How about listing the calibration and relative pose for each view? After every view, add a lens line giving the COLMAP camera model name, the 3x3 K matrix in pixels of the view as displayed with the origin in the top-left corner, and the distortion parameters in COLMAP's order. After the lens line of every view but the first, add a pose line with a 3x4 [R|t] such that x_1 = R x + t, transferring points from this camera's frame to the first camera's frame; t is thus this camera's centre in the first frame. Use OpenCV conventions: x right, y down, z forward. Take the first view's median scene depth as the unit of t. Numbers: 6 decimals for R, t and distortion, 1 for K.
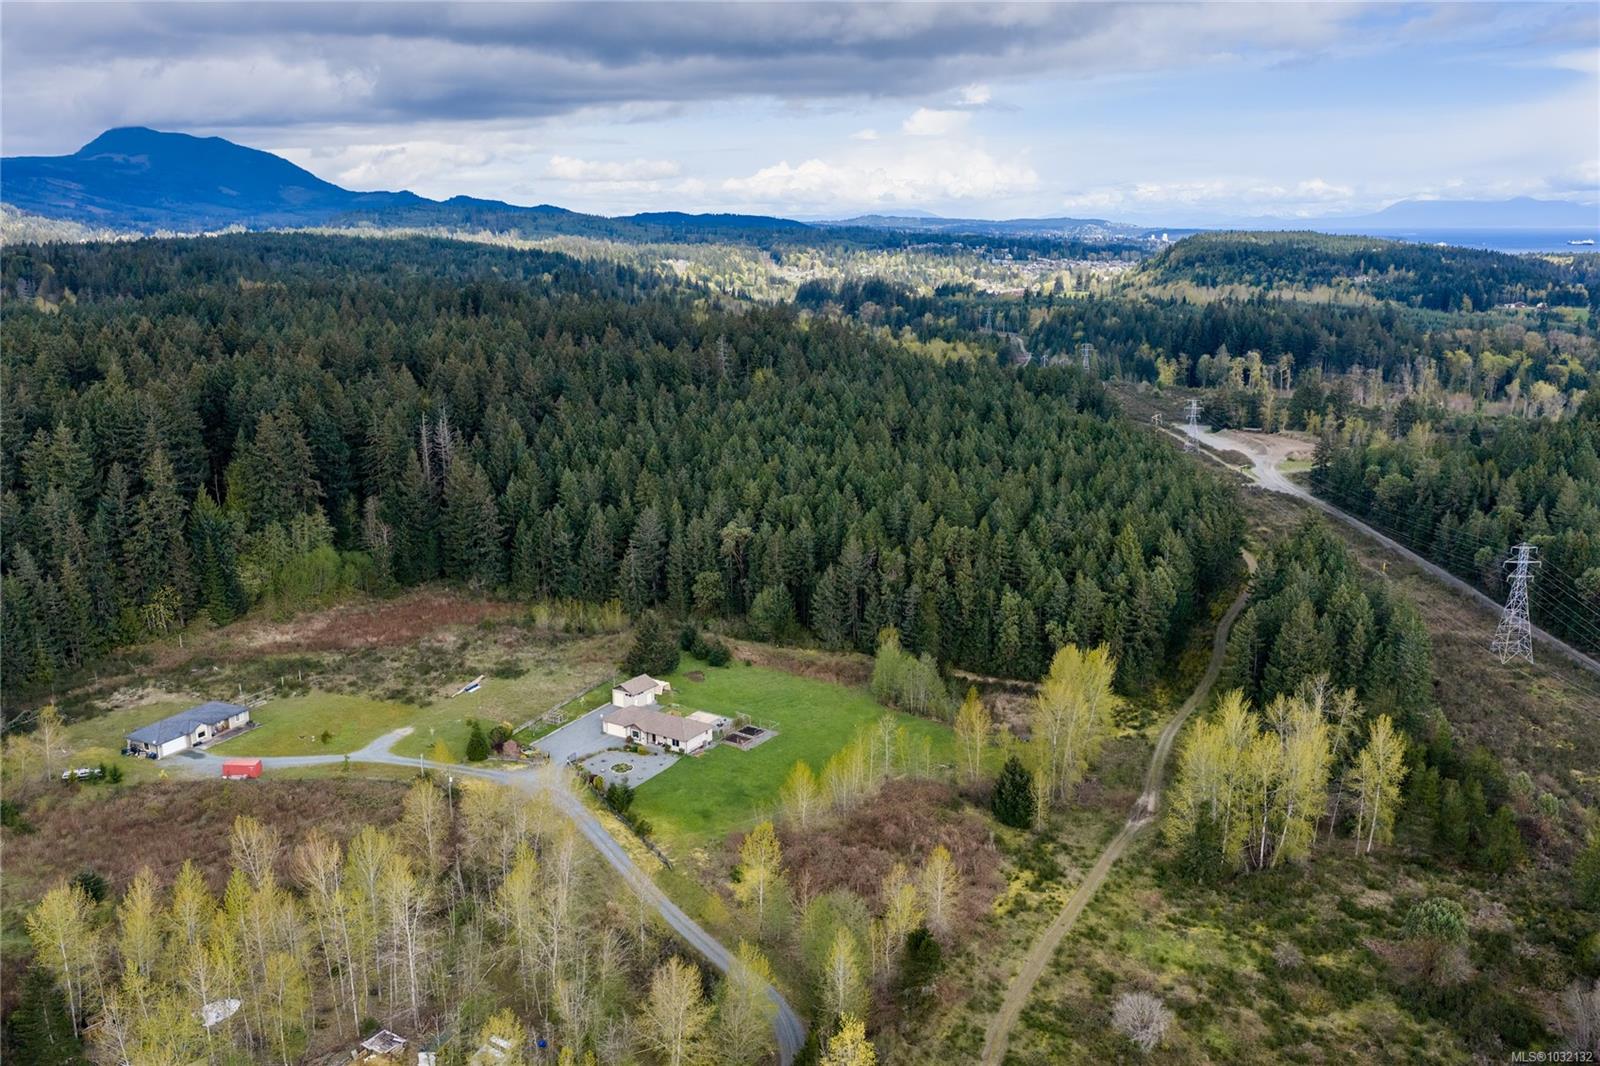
lens RADIAL K [[1326.3, 0, 800.0], [0, 1326.3, 533.0], [0, 0, 1]] dist [0.013756, -0.021108]
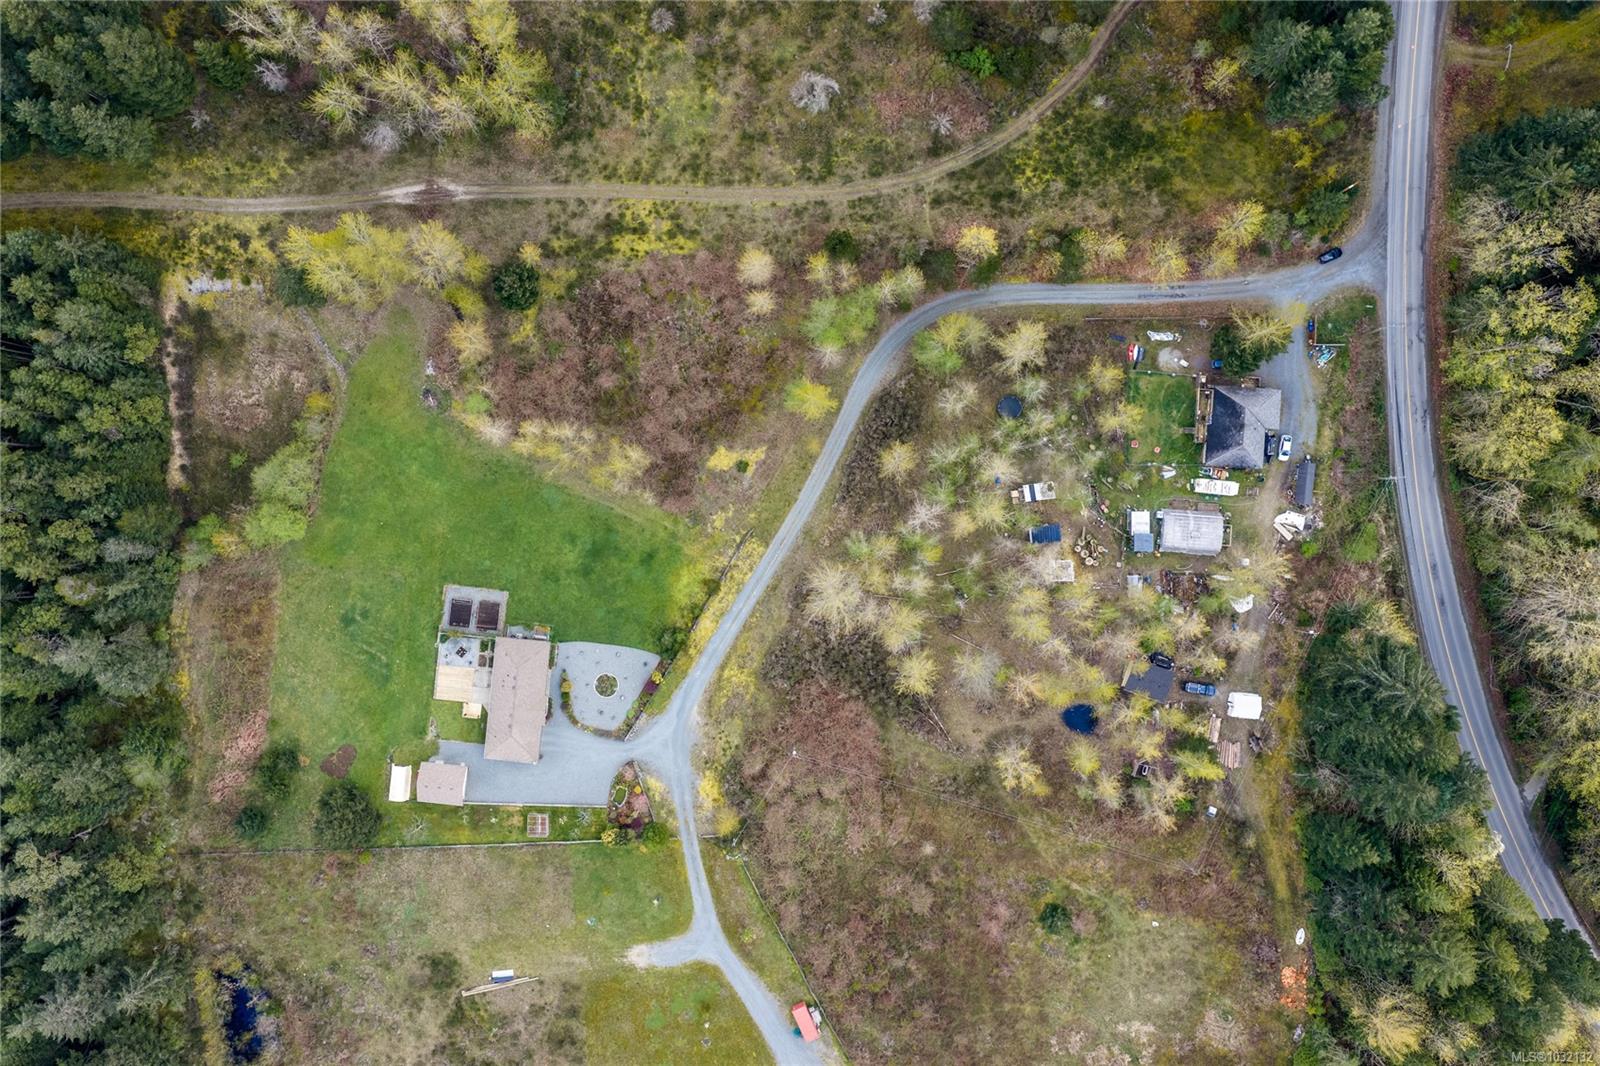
lens RADIAL K [[1326.3, 0, 800.0], [0, 1326.3, 533.0], [0, 0, 1]] dist [0.013756, -0.021108]
pose [[-0.462994, -0.886183, 0.017792, -0.146590], [0.226866, -0.099076, 0.968873, -0.875935], [-0.856836, 0.452619, 0.246916, 0.731036]]
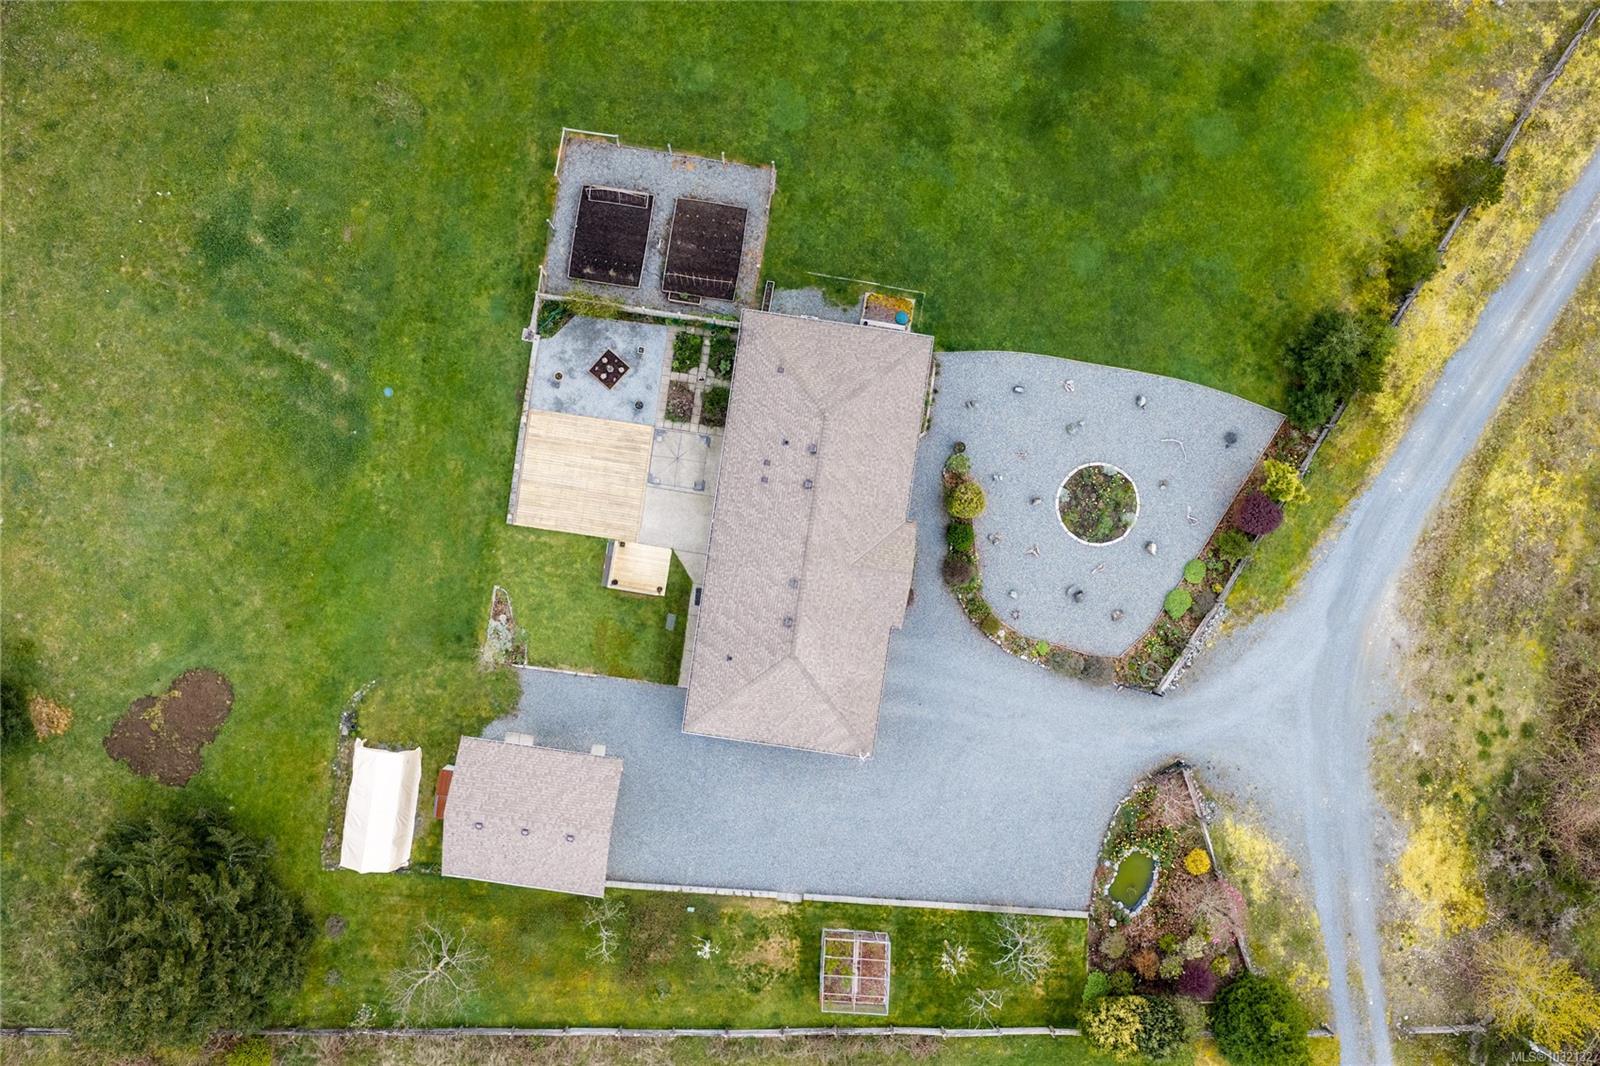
lens RADIAL K [[1326.3, 0, 800.0], [0, 1326.3, 533.0], [0, 0, 1]] dist [0.013756, -0.021108]
pose [[-0.424043, -0.905577, -0.010844, -0.135978], [0.204883, -0.107587, 0.972856, -0.138425], [-0.882162, 0.410311, 0.231159, 1.224068]]
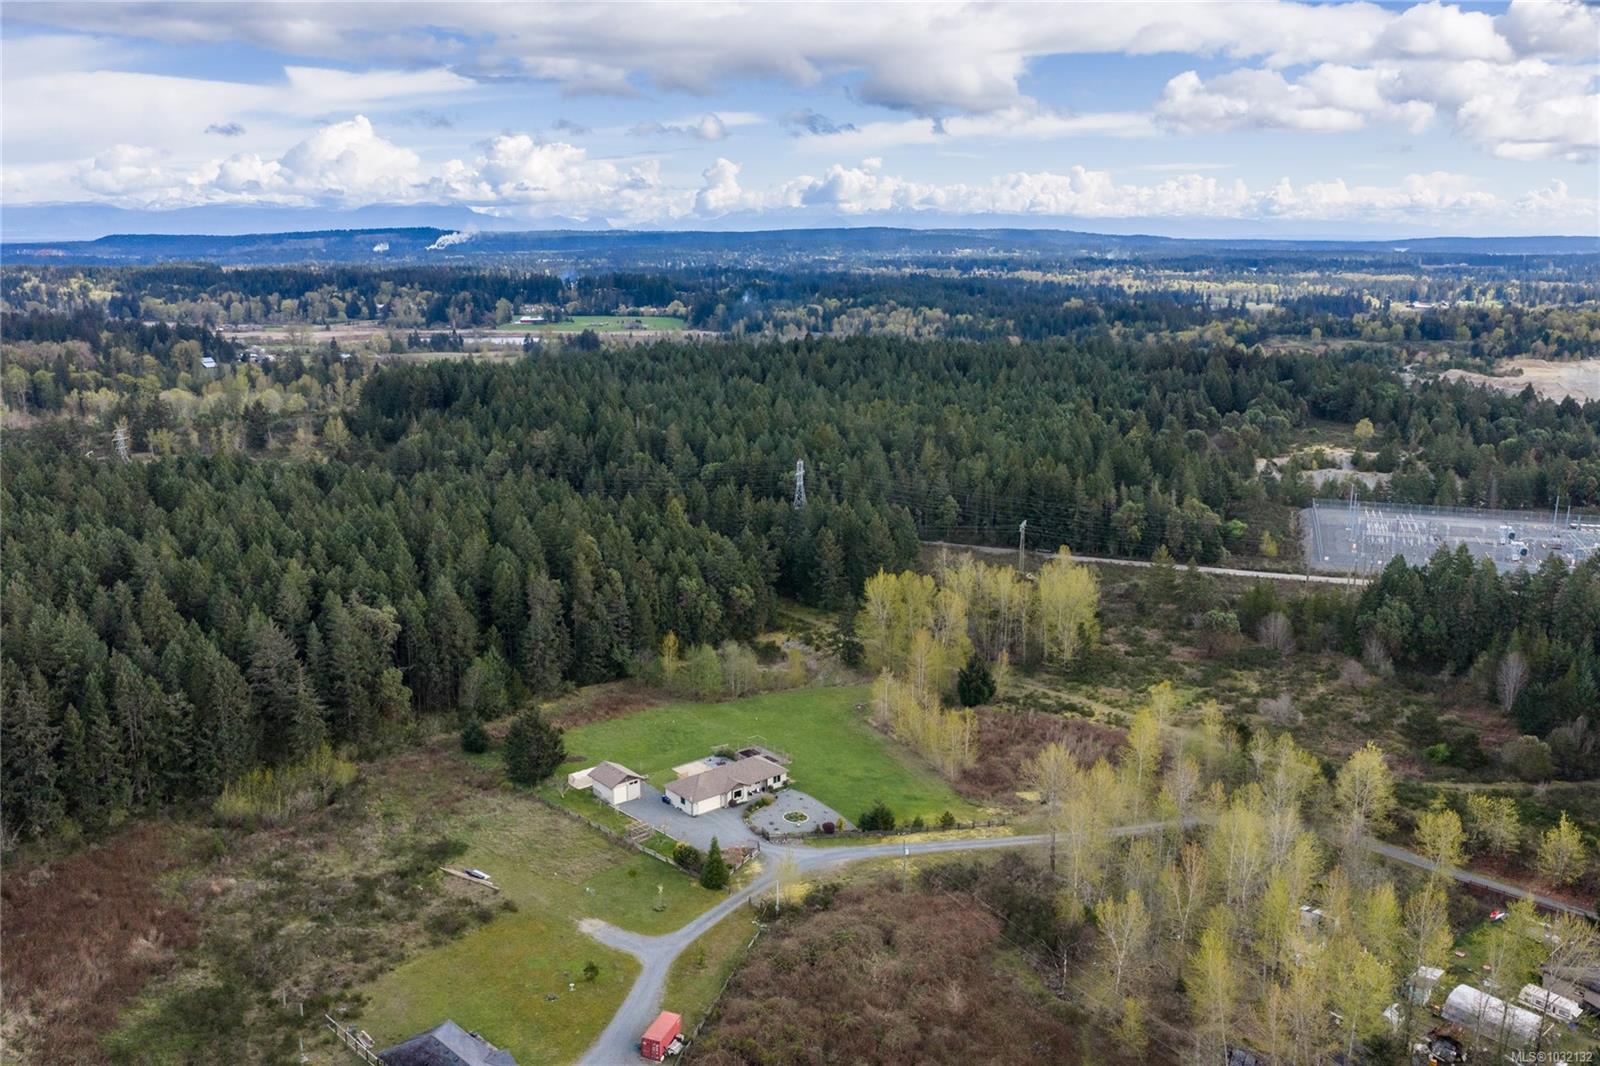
lens RADIAL K [[1326.3, 0, 800.0], [0, 1326.3, 533.0], [0, 0, 1]] dist [0.013756, -0.021108]
pose [[0.297617, -0.209419, 0.931433, -1.177401], [0.217066, 0.964935, 0.147593, -0.186642], [-0.929681, 0.158256, 0.332638, 0.810132]]
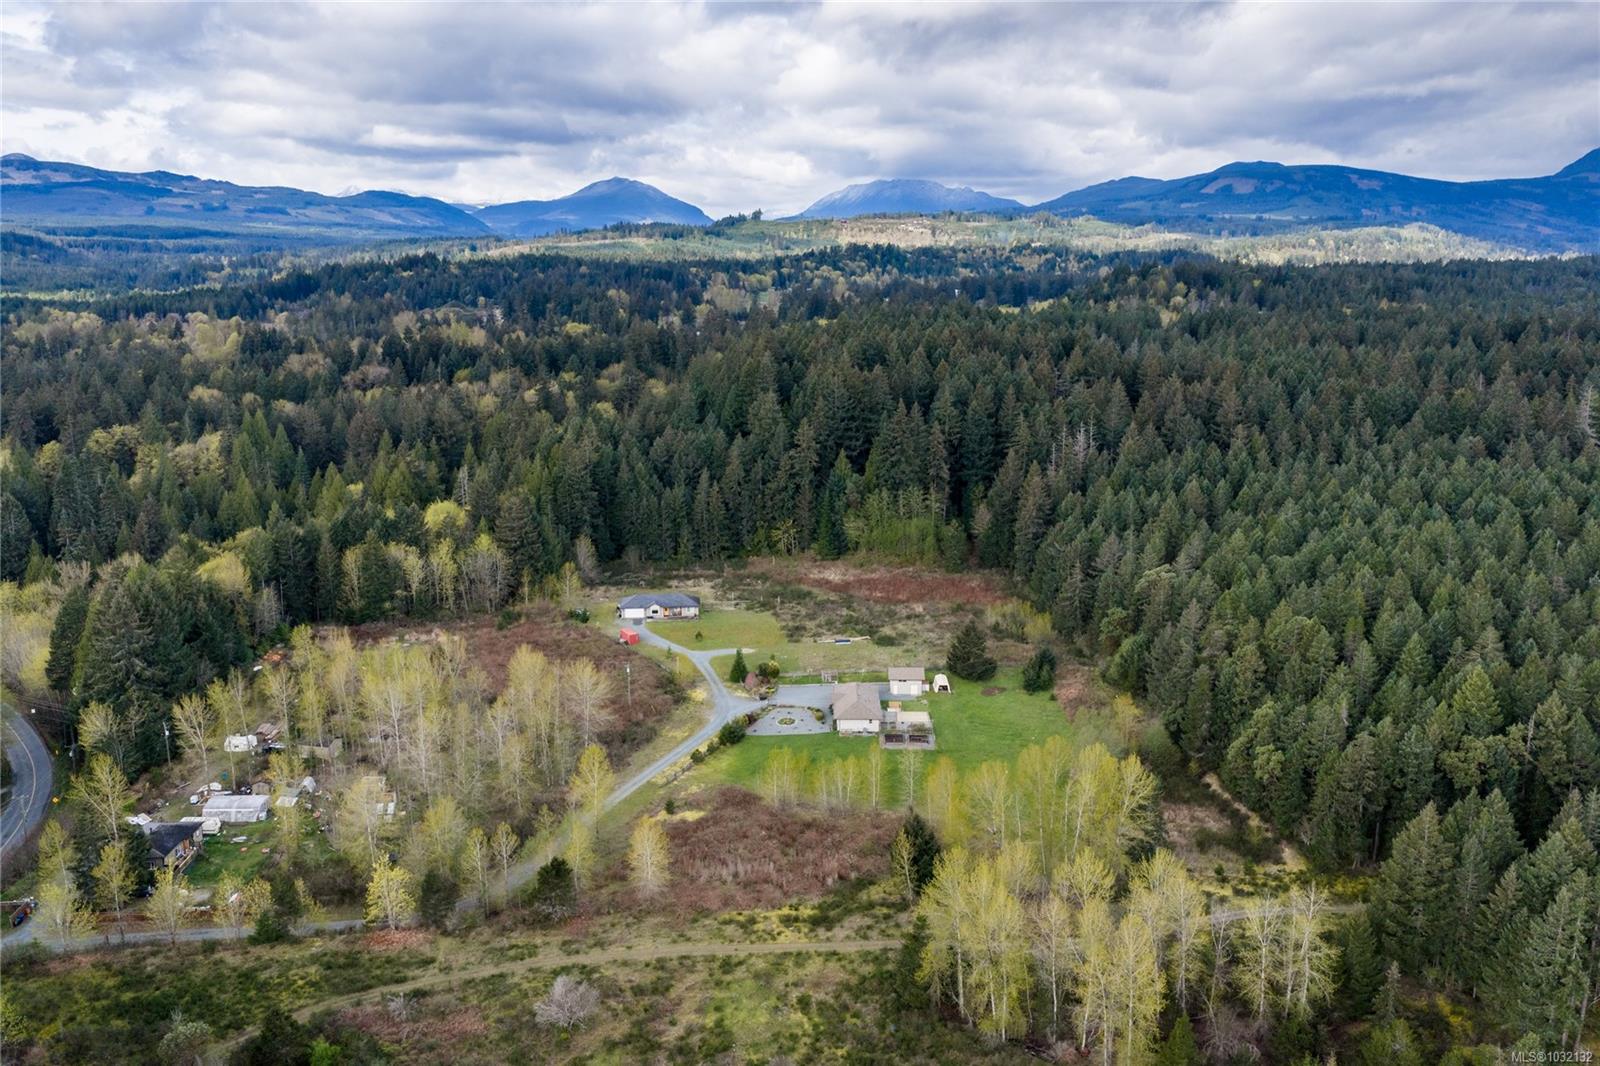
lens RADIAL K [[1316.5, 0, 800.0], [0, 1316.5, 533.0], [0, 0, 1]] dist [0.003328, -0.011117]
pose [[0.535597, 0.184344, -0.824108, 0.957153], [-0.194755, 0.976540, 0.091868, -0.108519], [0.821709, 0.111295, 0.558934, 0.439439]]
